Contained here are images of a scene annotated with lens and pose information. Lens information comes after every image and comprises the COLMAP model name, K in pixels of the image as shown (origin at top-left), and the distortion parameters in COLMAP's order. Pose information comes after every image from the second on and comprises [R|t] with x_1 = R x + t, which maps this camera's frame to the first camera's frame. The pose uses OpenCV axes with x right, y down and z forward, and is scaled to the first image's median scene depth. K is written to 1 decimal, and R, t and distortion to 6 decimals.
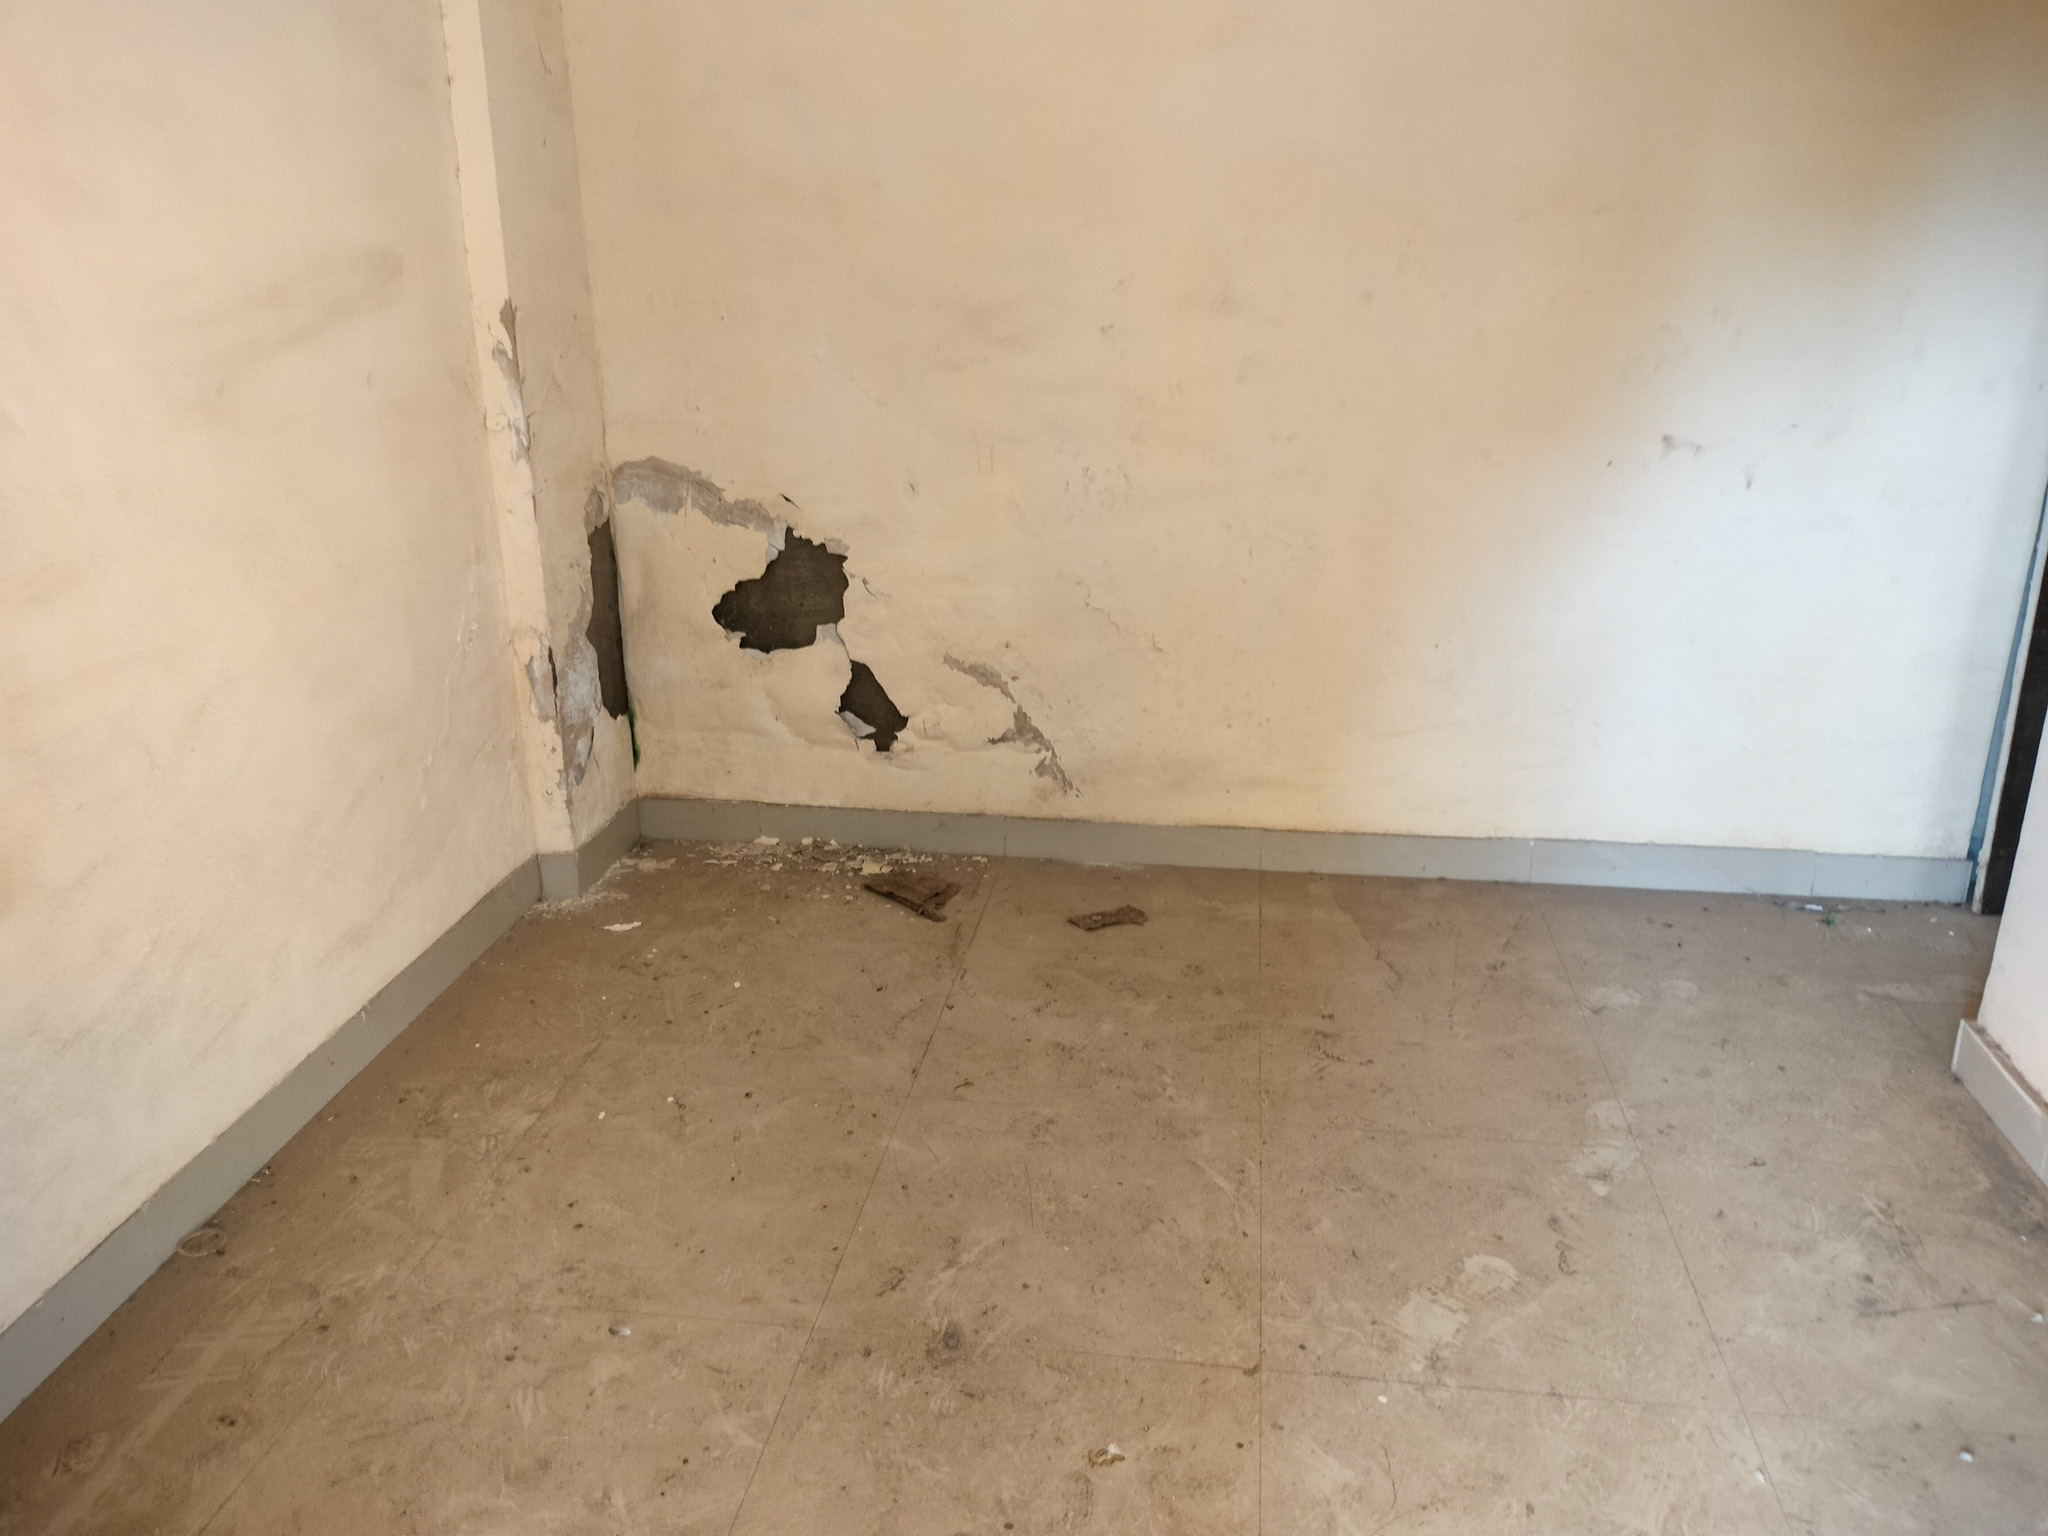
lens RADIAL K [[1543.8, 0, 1022.4], [0, 1543.8, 765.9], [0, 0, 1]] dist [0.049639, -0.074719]
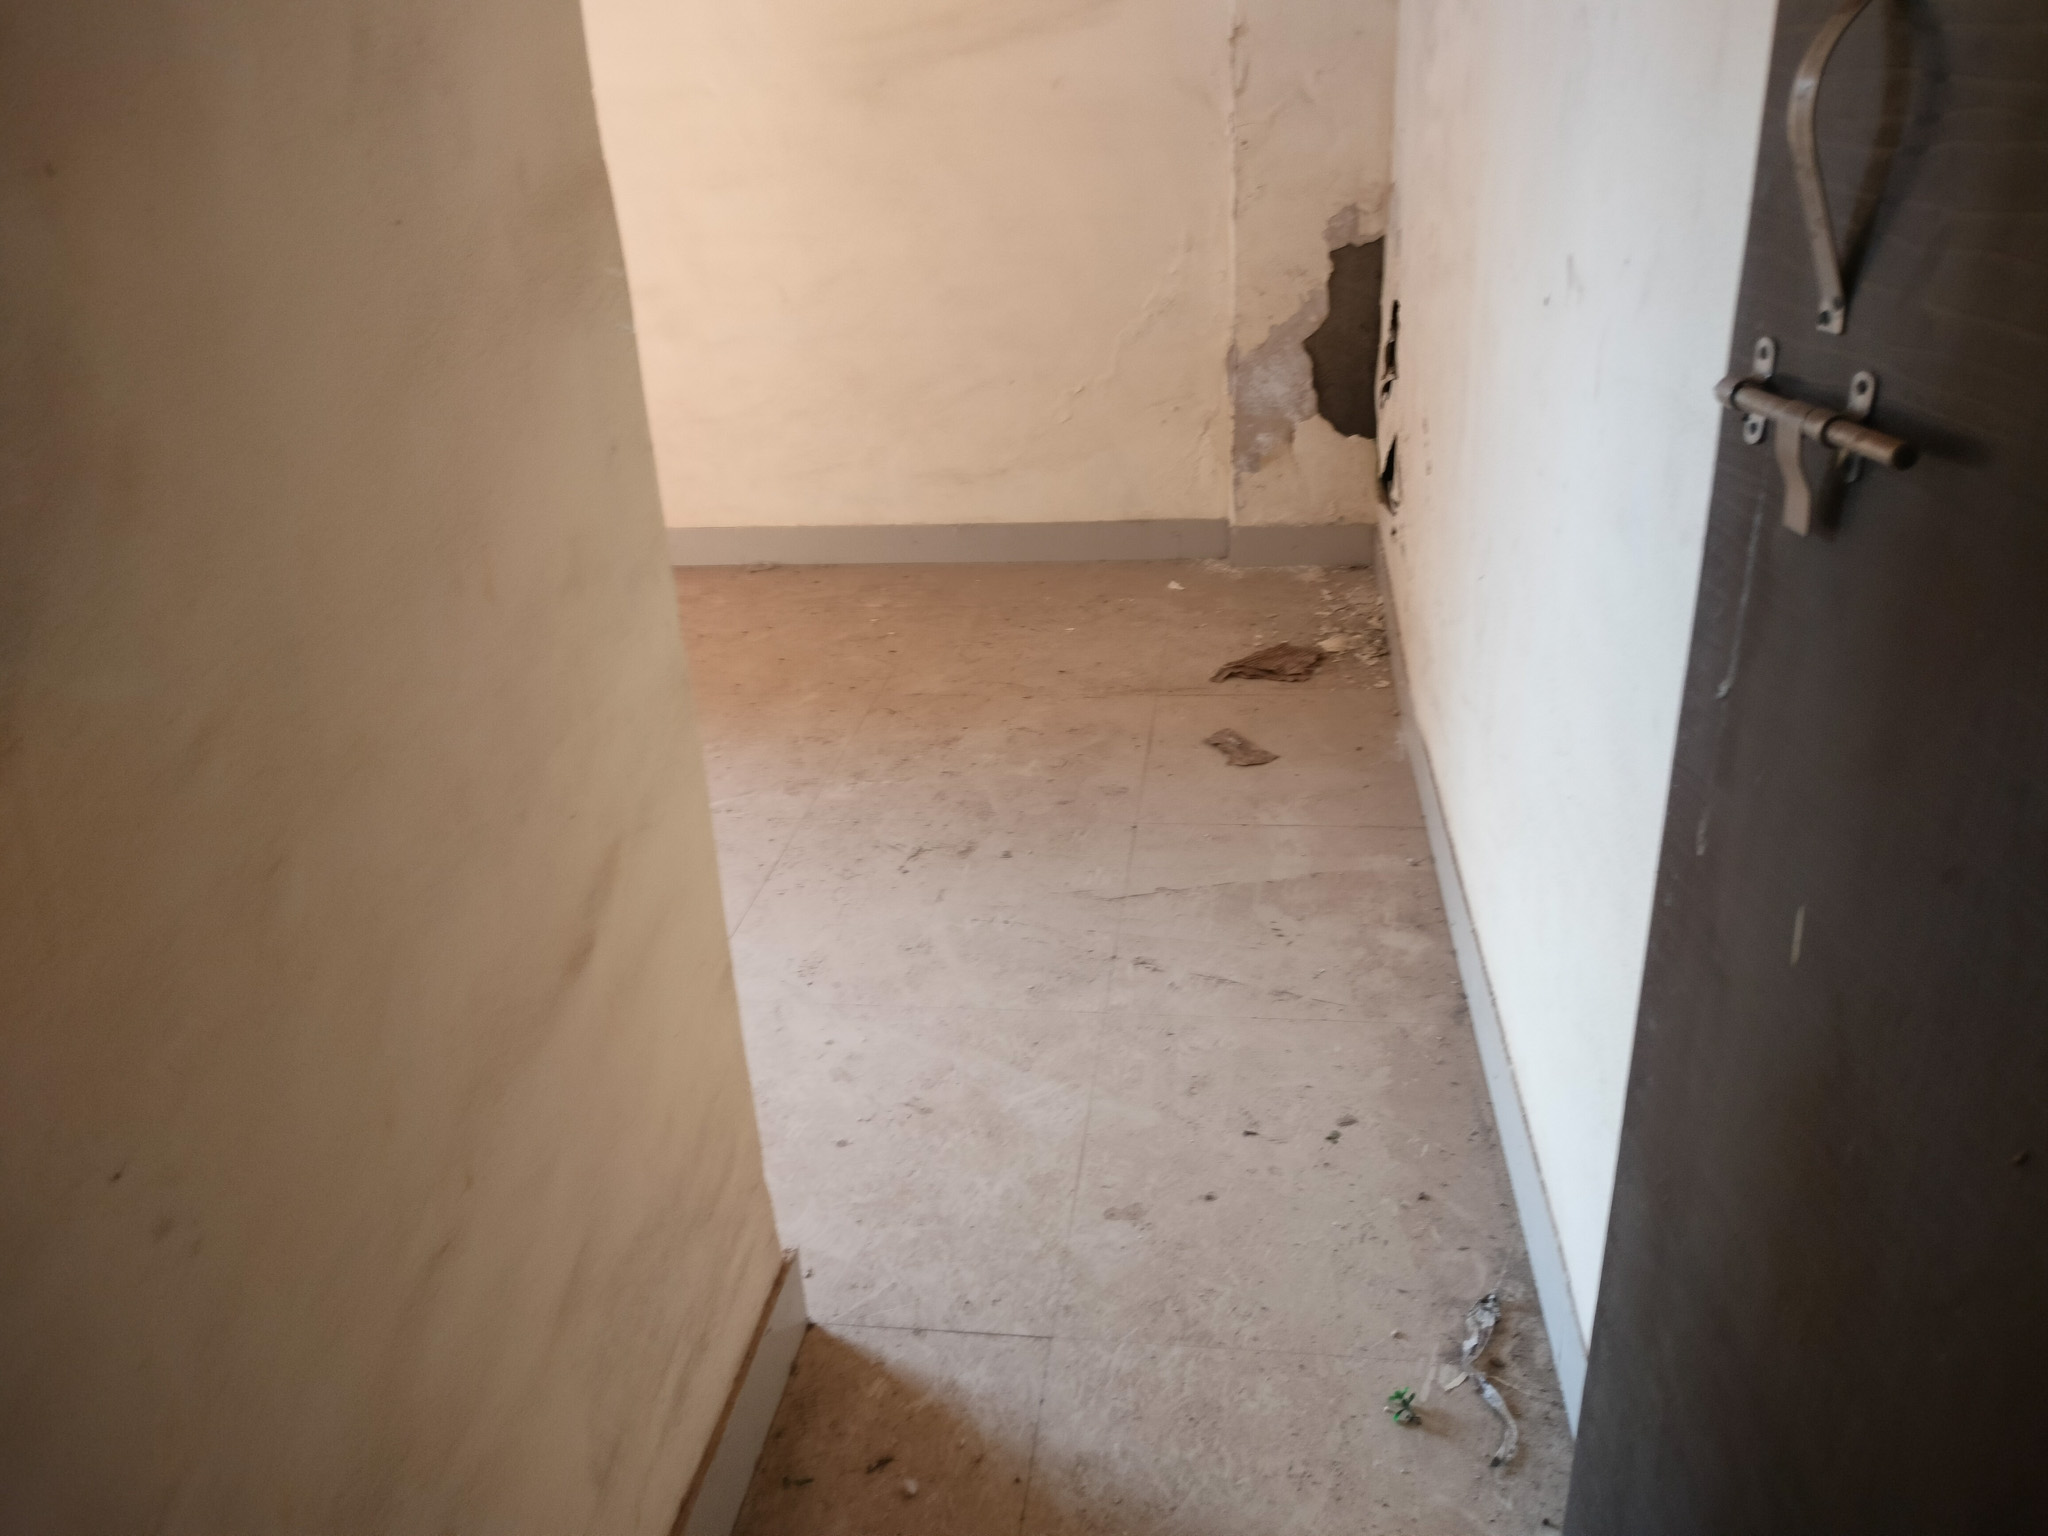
lens RADIAL K [[1543.8, 0, 1027.7], [0, 1543.8, 774.1], [0, 0, 1]] dist [0.049639, -0.074719]
pose [[0.006600, 0.413483, -0.910488, 1.069820], [-0.276999, 0.875634, 0.395647, -0.251976], [0.960848, 0.249593, 0.120313, 0.969772]]
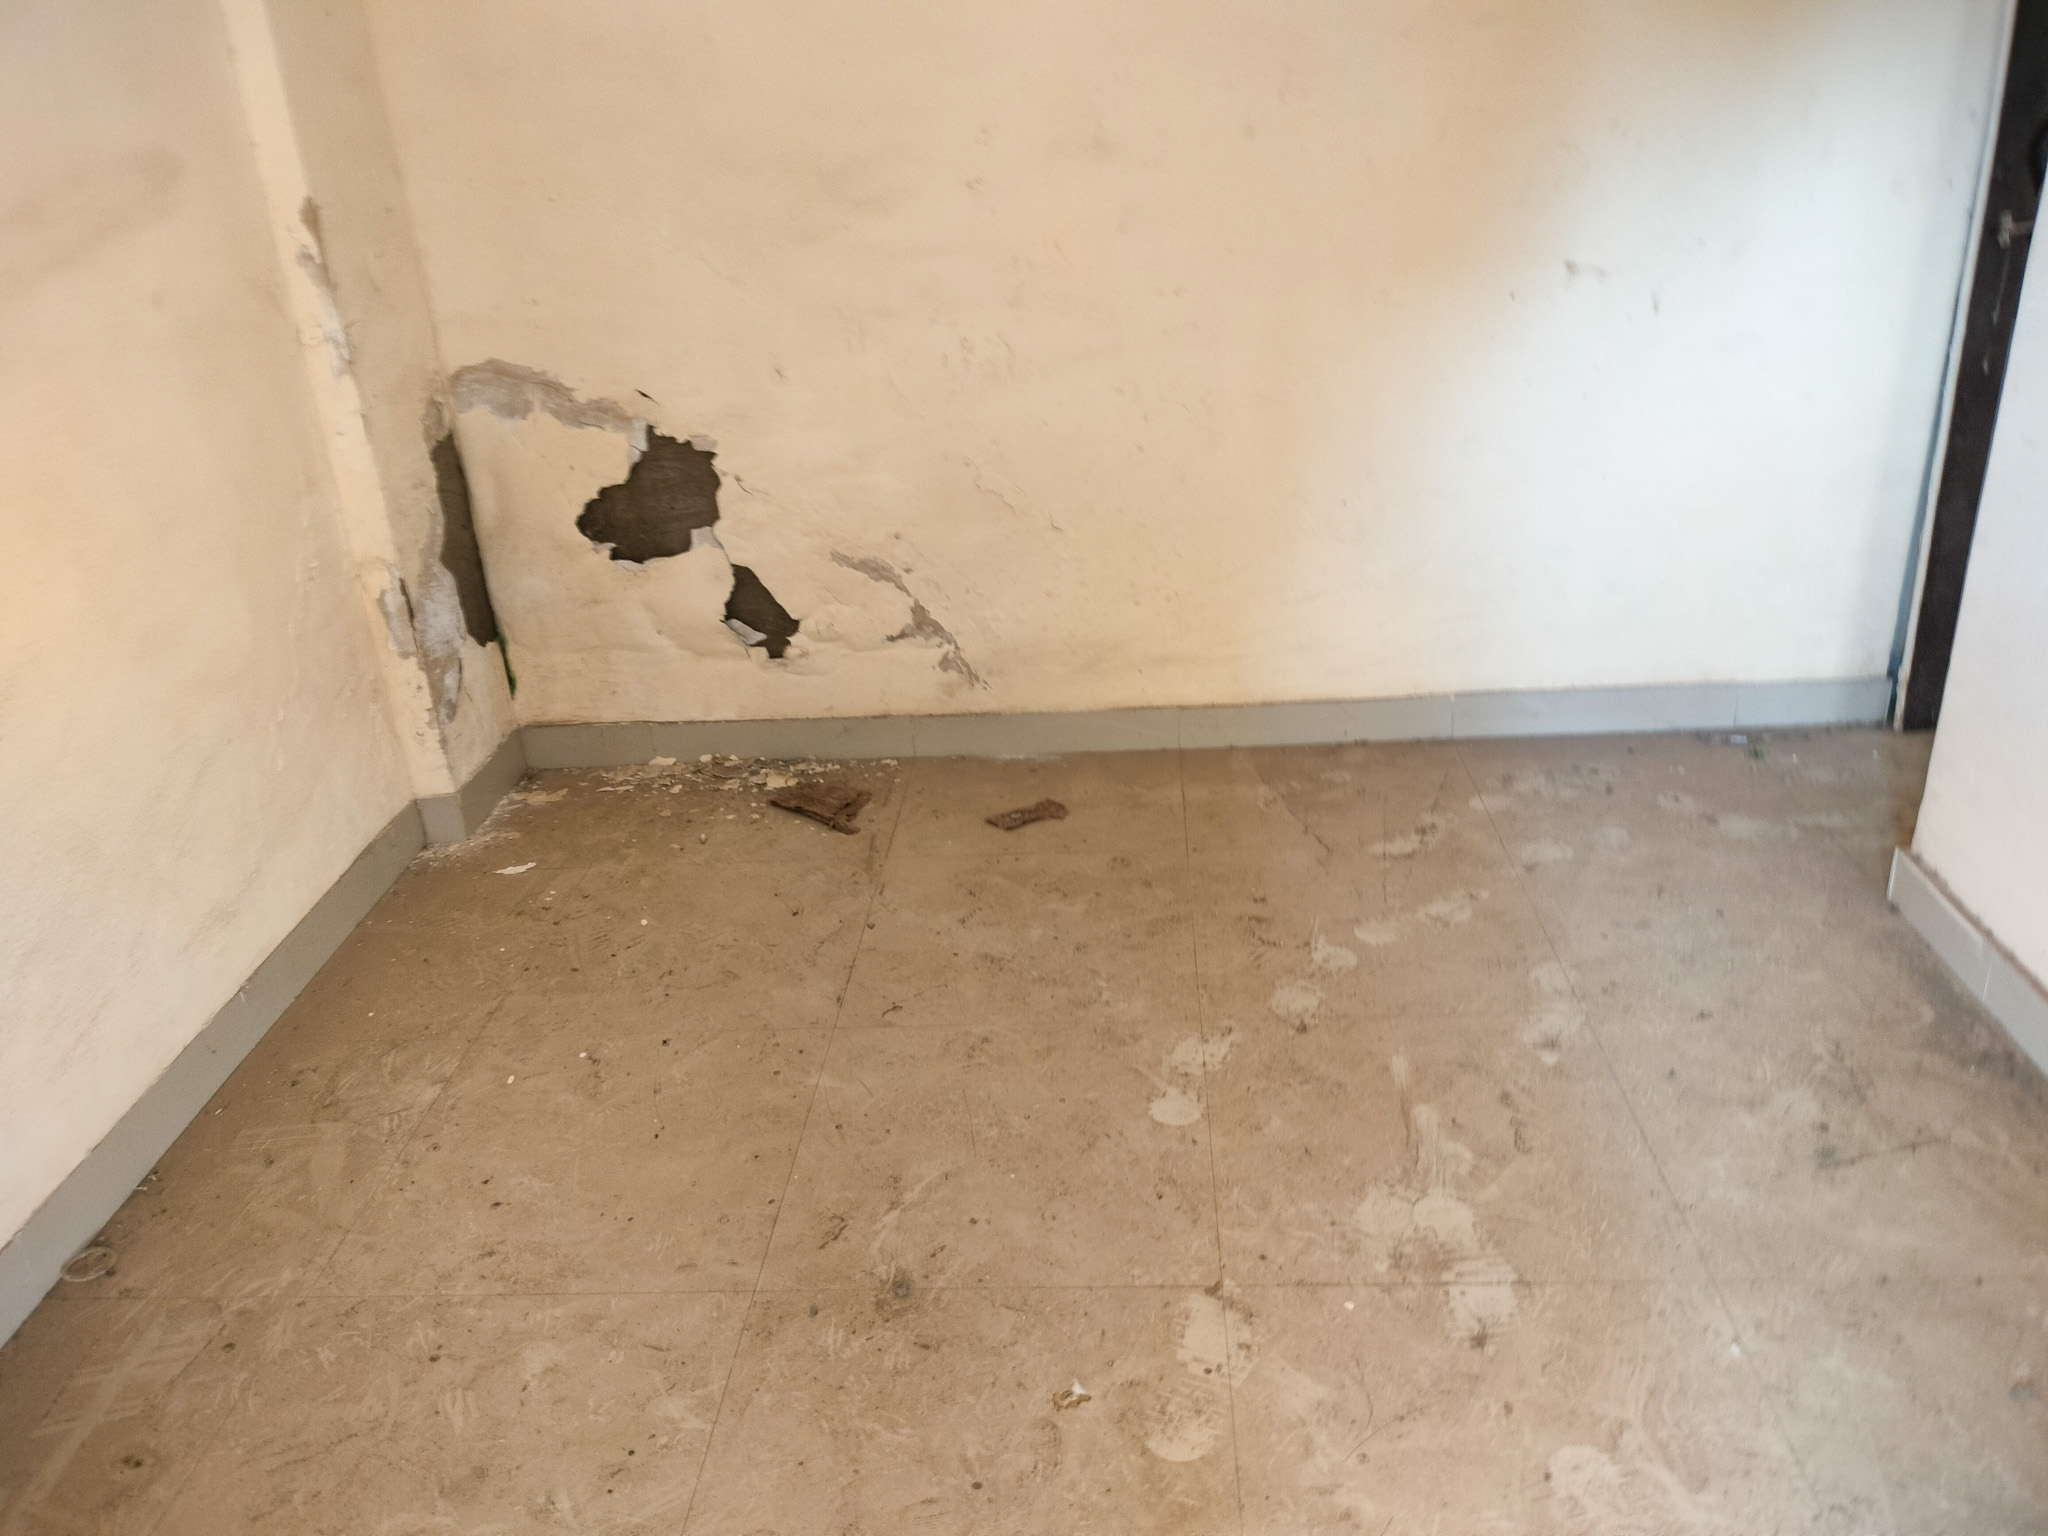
lens RADIAL K [[1543.8, 0, 1023.4], [0, 1543.8, 769.4], [0, 0, 1]] dist [0.049639, -0.074719]
pose [[0.994630, -0.088286, 0.054011, 0.004555], [0.082950, 0.992098, 0.094135, -0.024532], [-0.061895, -0.089149, 0.994093, 0.056719]]
